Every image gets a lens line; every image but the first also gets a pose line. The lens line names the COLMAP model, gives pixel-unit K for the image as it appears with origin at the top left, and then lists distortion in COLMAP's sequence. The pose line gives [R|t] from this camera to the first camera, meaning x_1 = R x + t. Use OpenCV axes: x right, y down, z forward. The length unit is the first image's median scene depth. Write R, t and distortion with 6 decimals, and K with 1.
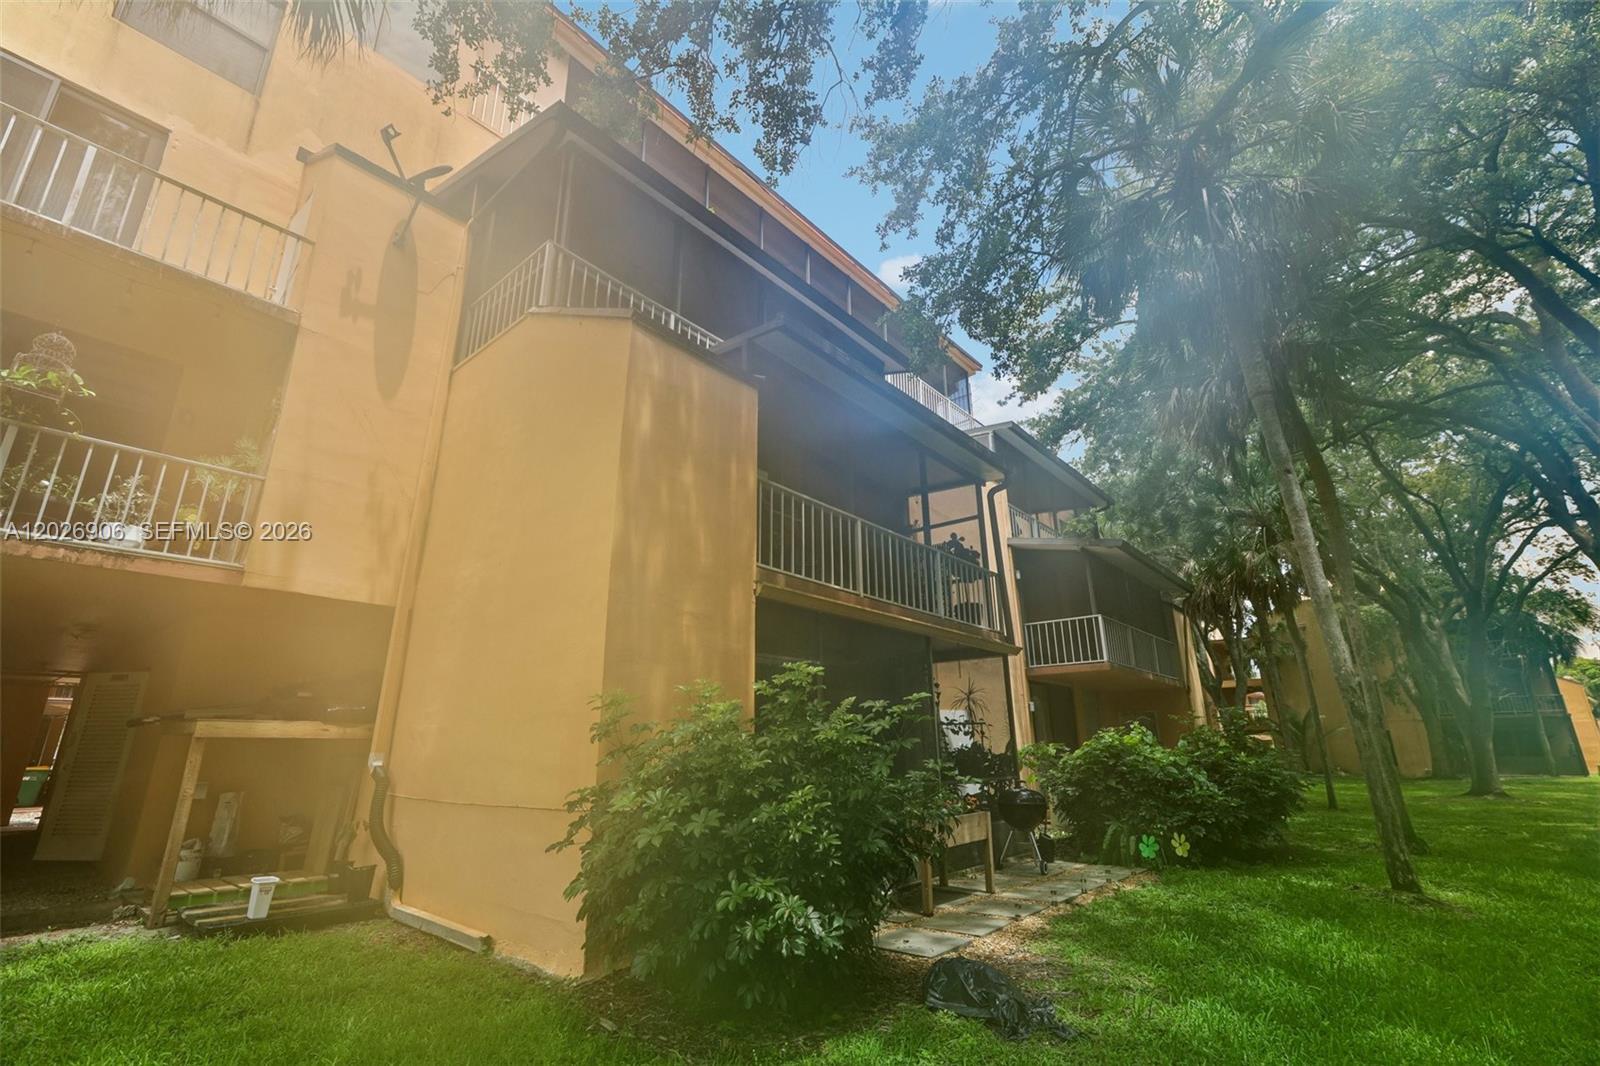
lens RADIAL K [[708.7, 0, 801.9], [0, 708.7, 524.8], [0, 0, 1]] dist [0.000527, 0.000205]
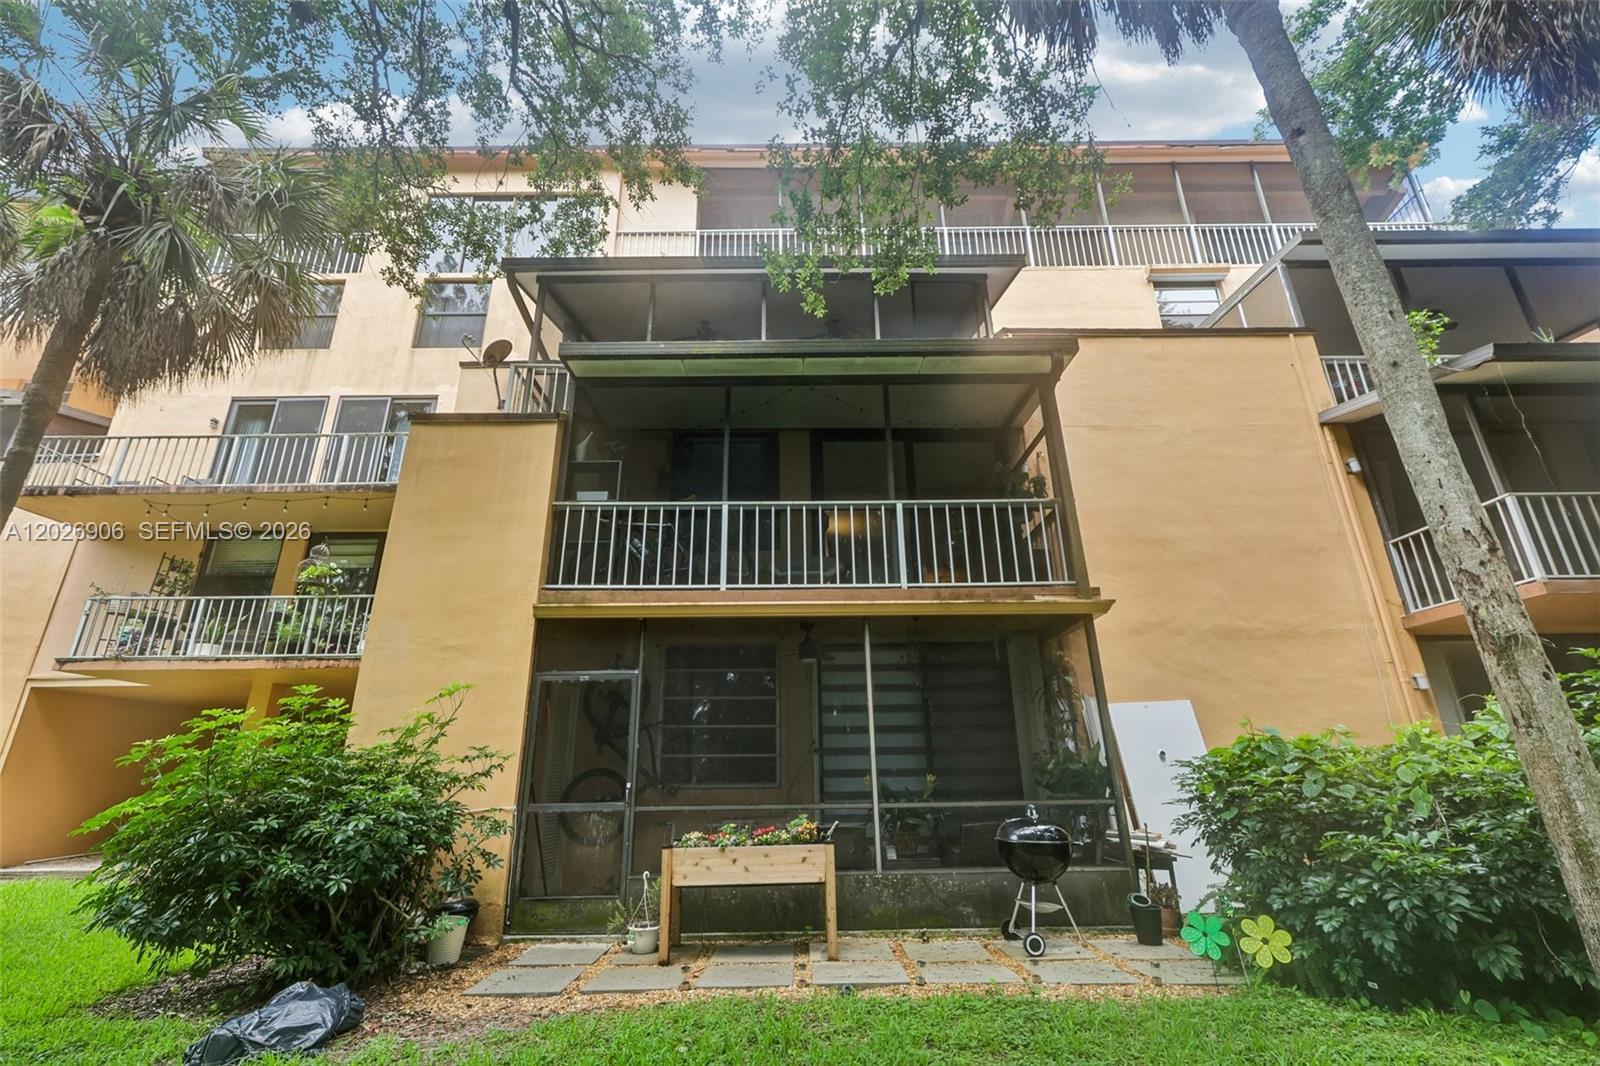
lens RADIAL K [[708.7, 0, 798.4], [0, 708.7, 529.0], [0, 0, 1]] dist [0.000527, 0.000205]
pose [[0.660843, -0.254169, -0.706176, 0.949059], [0.218972, 0.965268, -0.142508, 0.204554], [0.717870, -0.060457, 0.693547, 0.548956]]
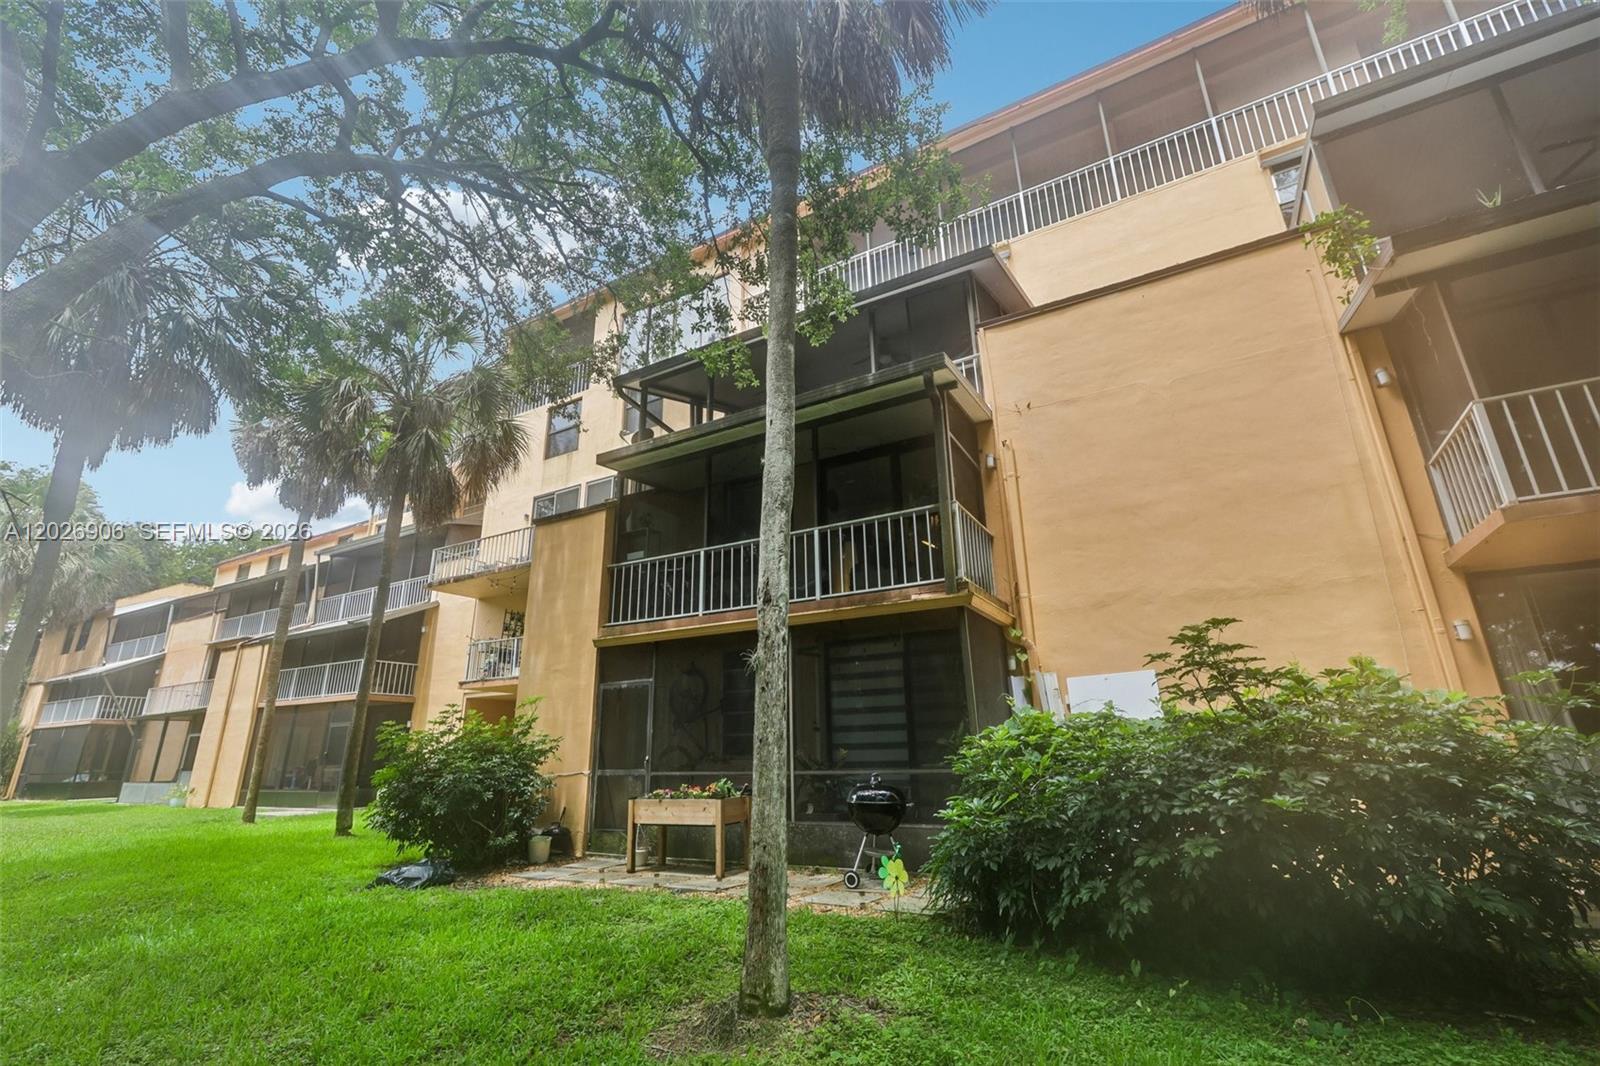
lens RADIAL K [[708.7, 0, 795.1], [0, 708.7, 530.8], [0, 0, 1]] dist [0.000527, 0.000205]
pose [[0.197312, -0.293602, -0.935343, 1.545397], [0.292127, 0.928364, -0.229787, 0.345251], [0.935804, -0.227899, 0.268946, 1.033708]]
